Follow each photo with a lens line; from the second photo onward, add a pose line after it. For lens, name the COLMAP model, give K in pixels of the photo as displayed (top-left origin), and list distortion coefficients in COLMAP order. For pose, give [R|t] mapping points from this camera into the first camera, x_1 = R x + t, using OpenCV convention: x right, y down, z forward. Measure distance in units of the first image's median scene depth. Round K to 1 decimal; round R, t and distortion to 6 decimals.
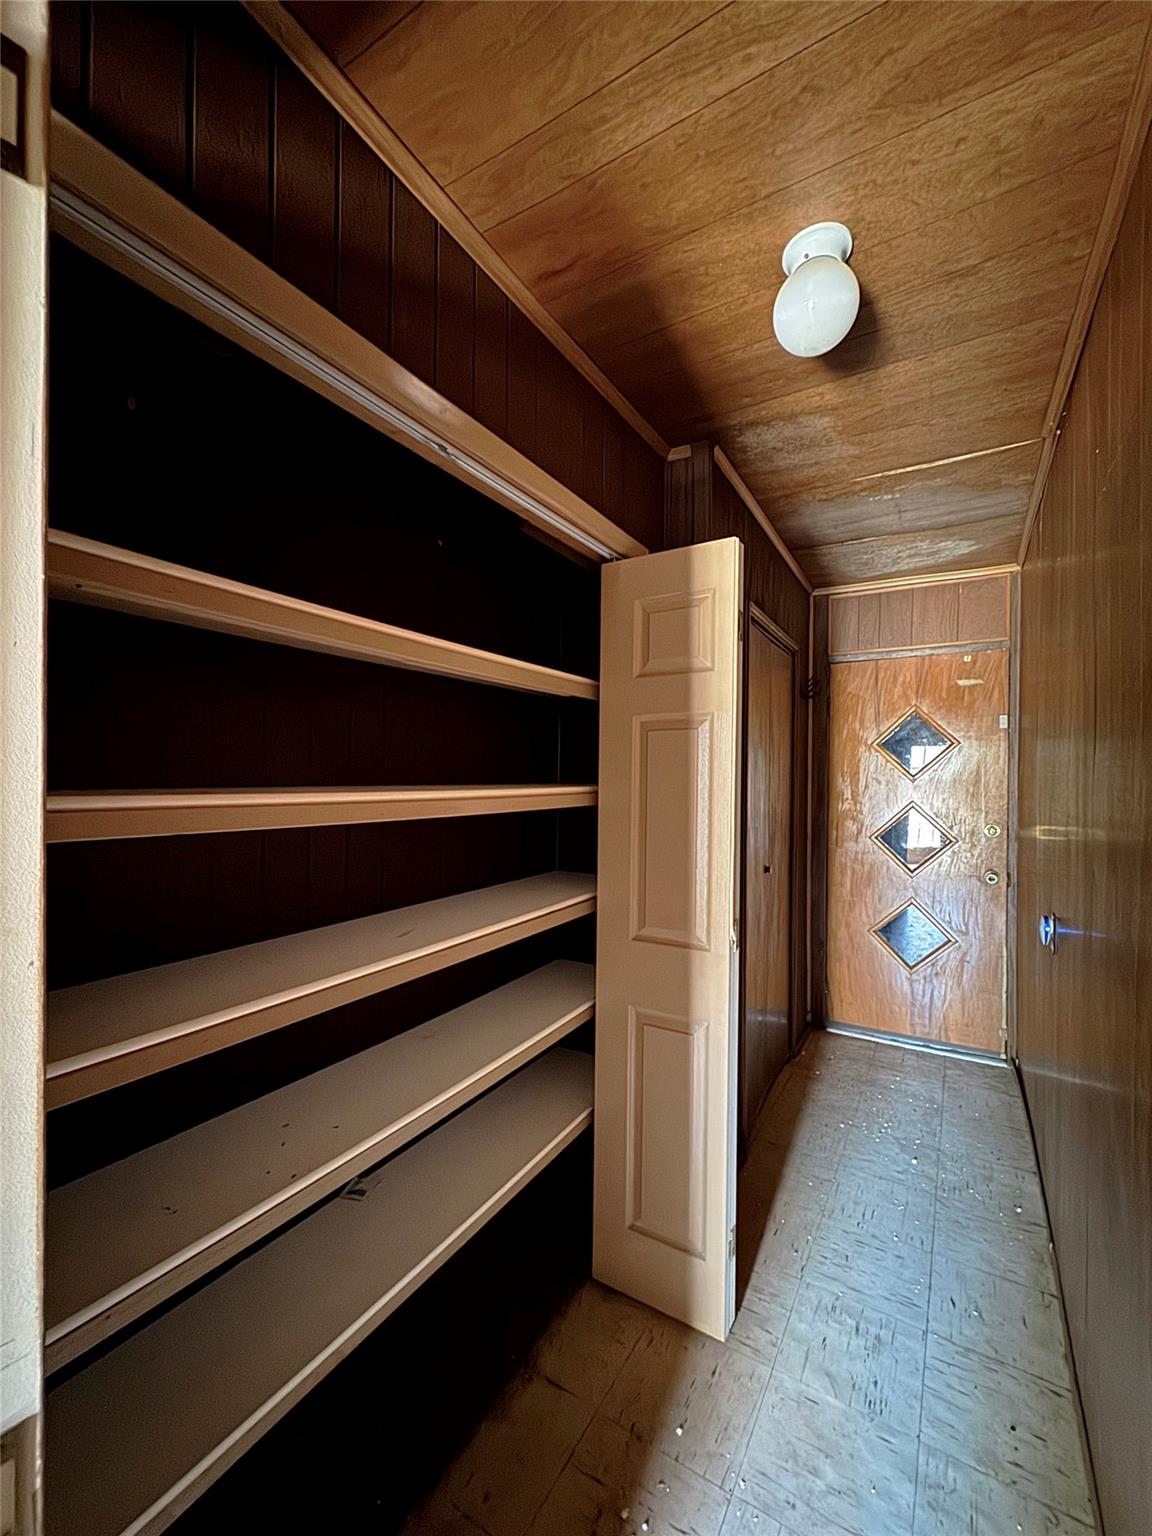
lens RADIAL K [[615.1, 0, 578.0], [0, 615.1, 773.0], [0, 0, 1]] dist [0.002626, -0.000001]
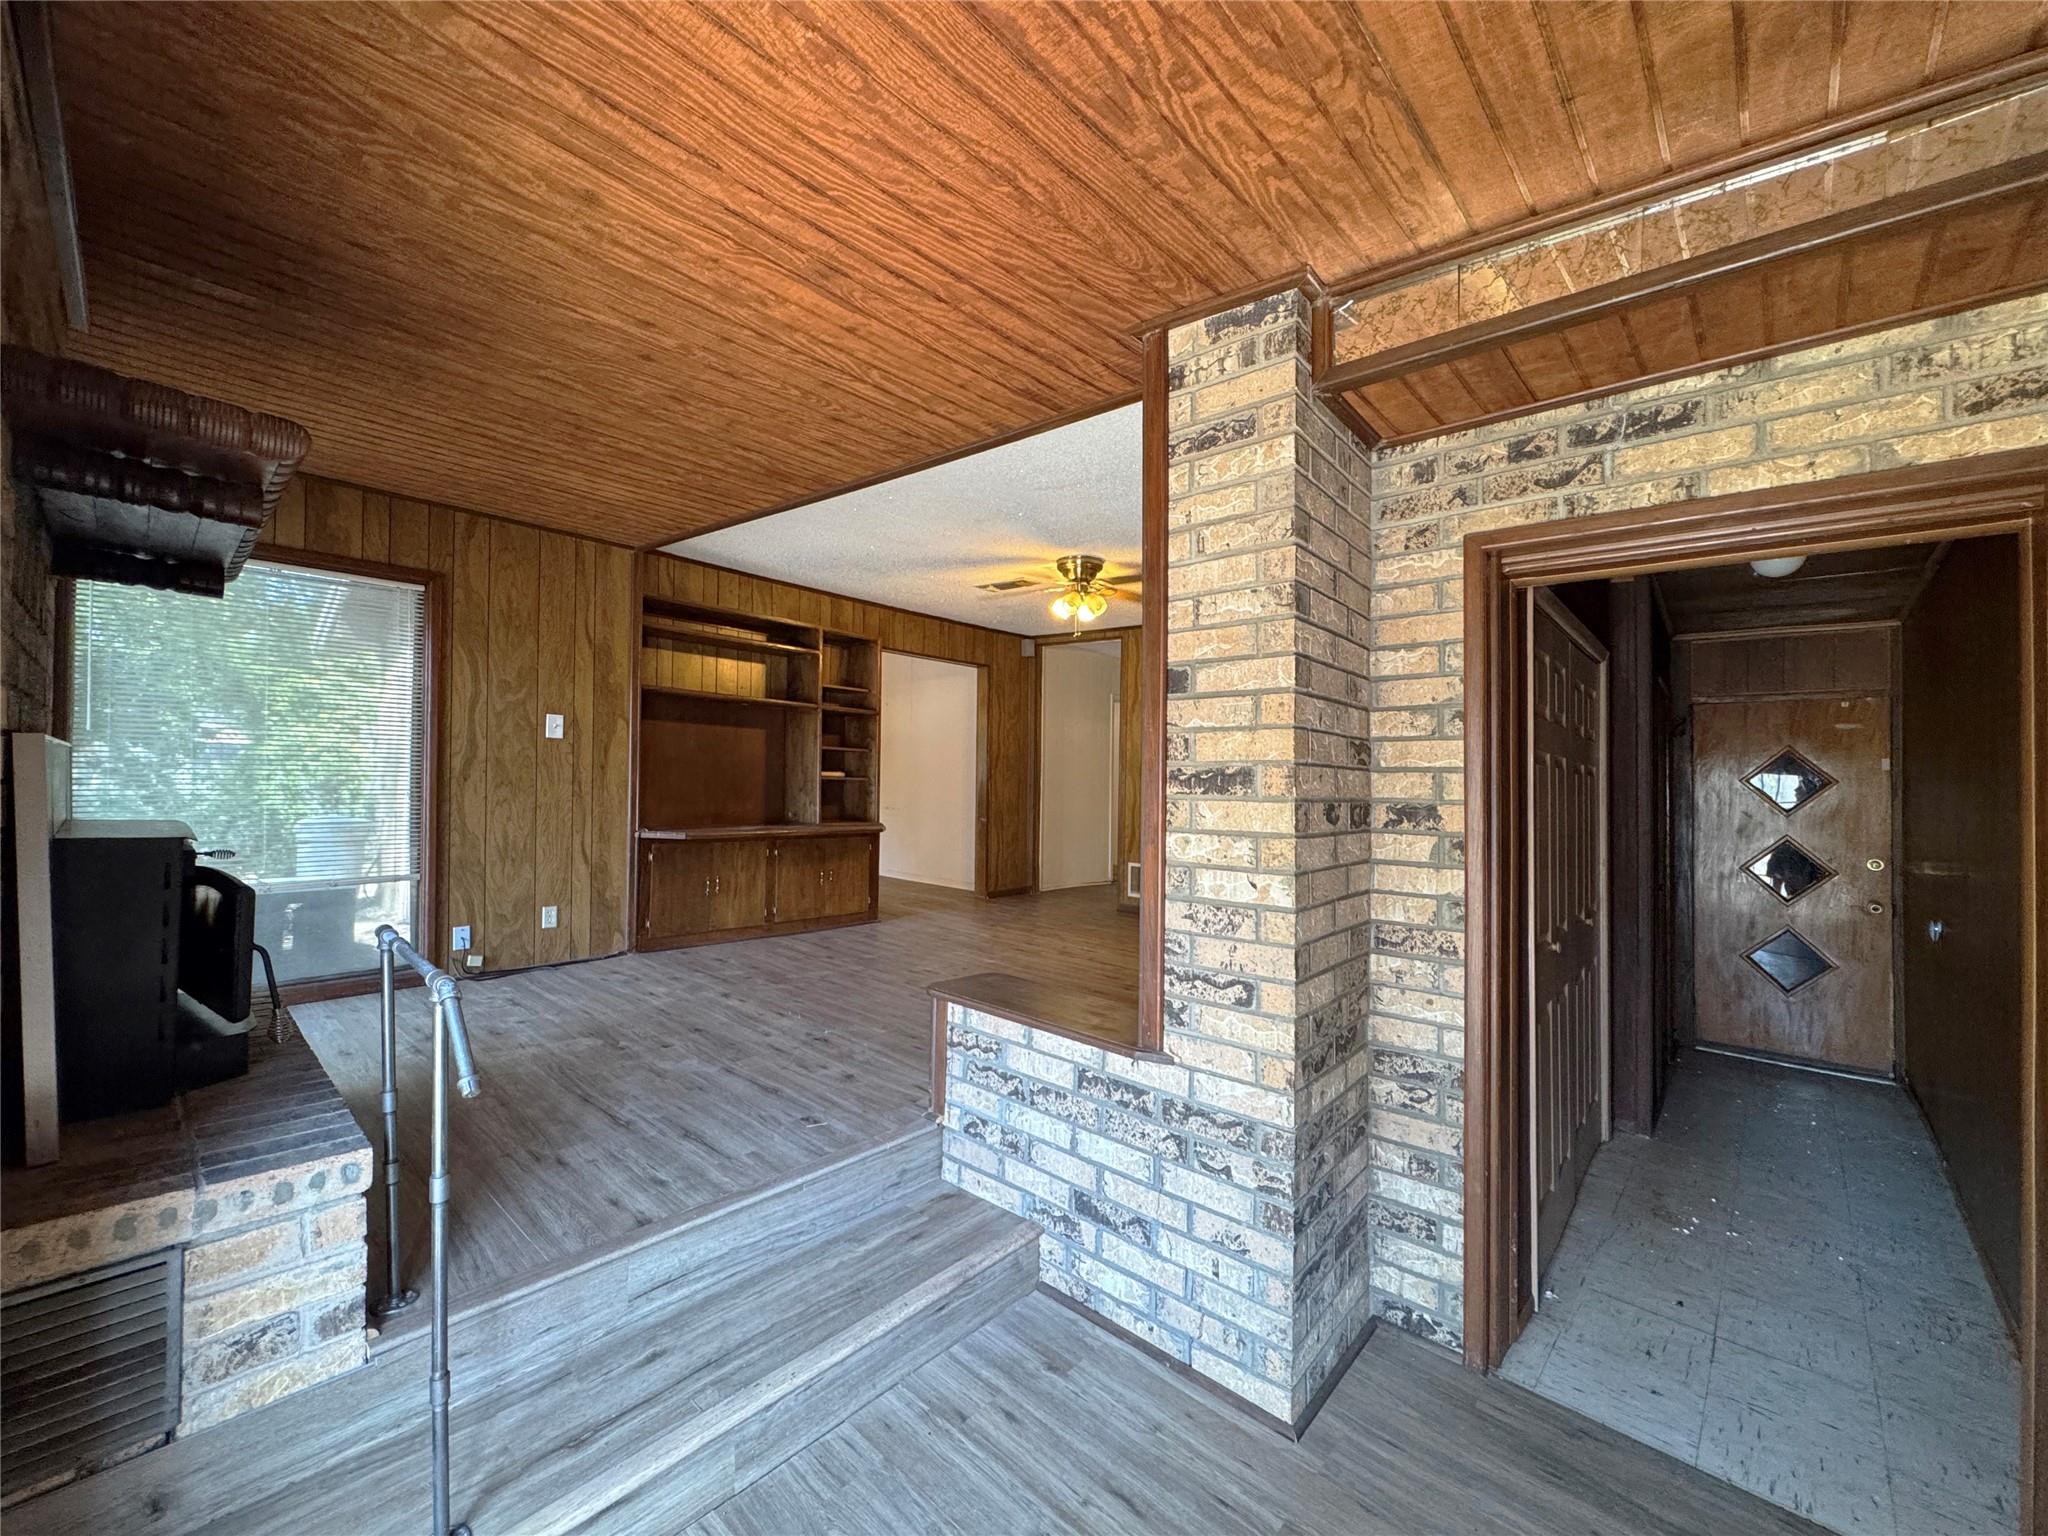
lens RADIAL K [[820.2, 0, 1035.7], [0, 820.2, 764.6], [0, 0, 1]] dist [0.002626, -0.000001]
pose [[0.981893, -0.007616, -0.189281, -0.493345], [0.004773, 0.999869, -0.015472, -0.064821], [0.189374, 0.014288, 0.981801, -0.689778]]
